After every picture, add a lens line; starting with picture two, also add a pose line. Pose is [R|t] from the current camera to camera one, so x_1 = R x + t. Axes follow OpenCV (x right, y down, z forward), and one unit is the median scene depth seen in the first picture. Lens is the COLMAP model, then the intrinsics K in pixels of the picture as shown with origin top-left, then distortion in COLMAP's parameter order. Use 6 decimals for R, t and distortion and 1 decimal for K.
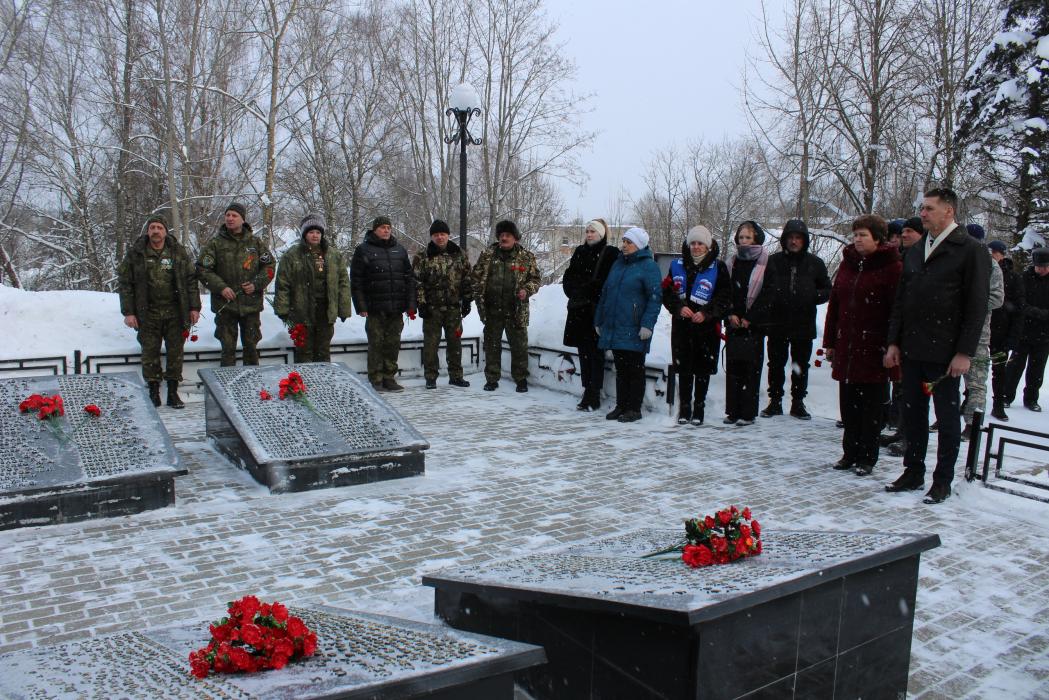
lens RADIAL K [[877.2, 0, 515.9], [0, 877.2, 352.6], [0, 0, 1]] dist [-0.165688, 0.153342]
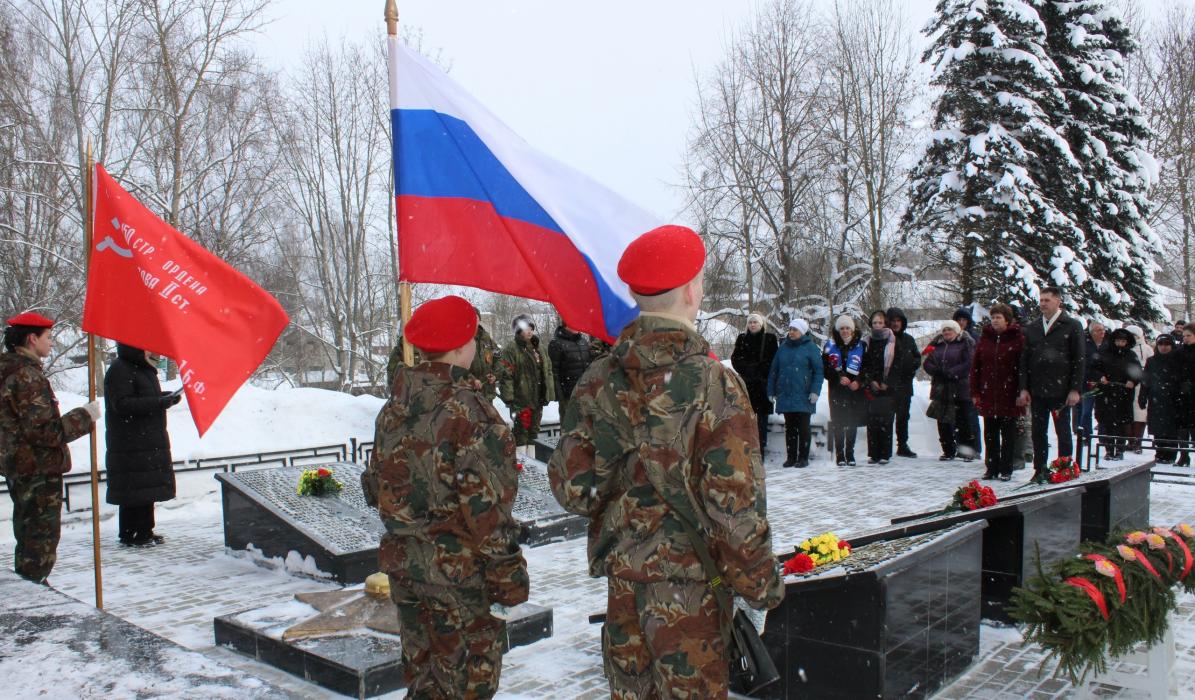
lens RADIAL K [[1034.9, 0, 579.2], [0, 1034.9, 395.4], [0, 0, 1]] dist [-0.154261, 0.126890]
pose [[0.969479, -0.049295, 0.240169, -0.542628], [0.064651, 0.996308, -0.056483, 0.036567], [-0.236498, 0.070287, 0.969086, -0.395709]]
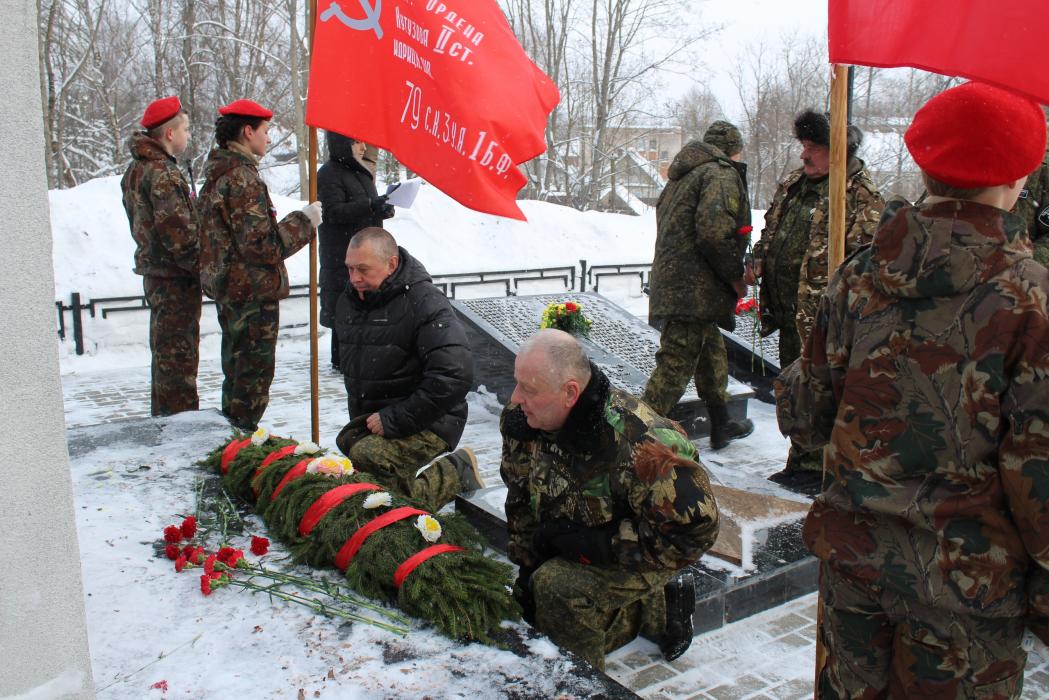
lens RADIAL K [[1020.8, 0, 523.0], [0, 1020.8, 353.1], [0, 0, 1]] dist [-0.144265, 0.176518]
pose [[0.999908, -0.000981, 0.013494, -0.595617], [-0.000062, 0.997026, 0.077071, 0.013580], [-0.013529, -0.077065, 0.996934, -0.209250]]
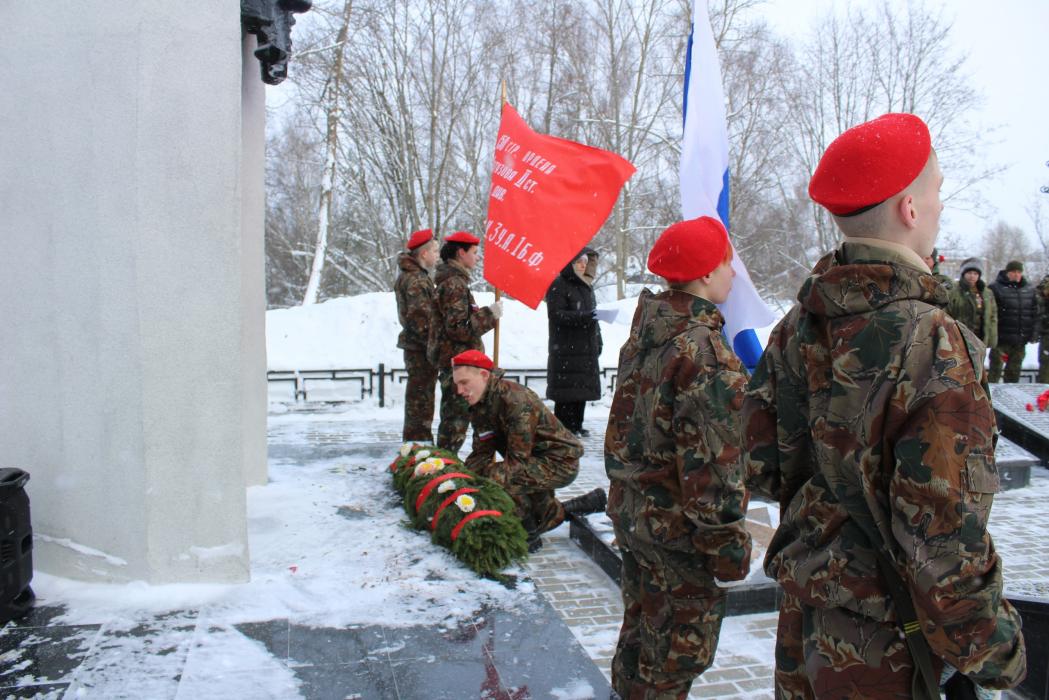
lens RADIAL K [[877.2, 0, 515.9], [0, 877.2, 352.6], [0, 0, 1]] dist [-0.165688, 0.153342]
pose [[0.939905, 0.044335, -0.338546, -0.450214], [-0.054479, 0.998304, -0.020515, 0.027999], [0.337063, 0.037726, 0.940726, -0.297691]]
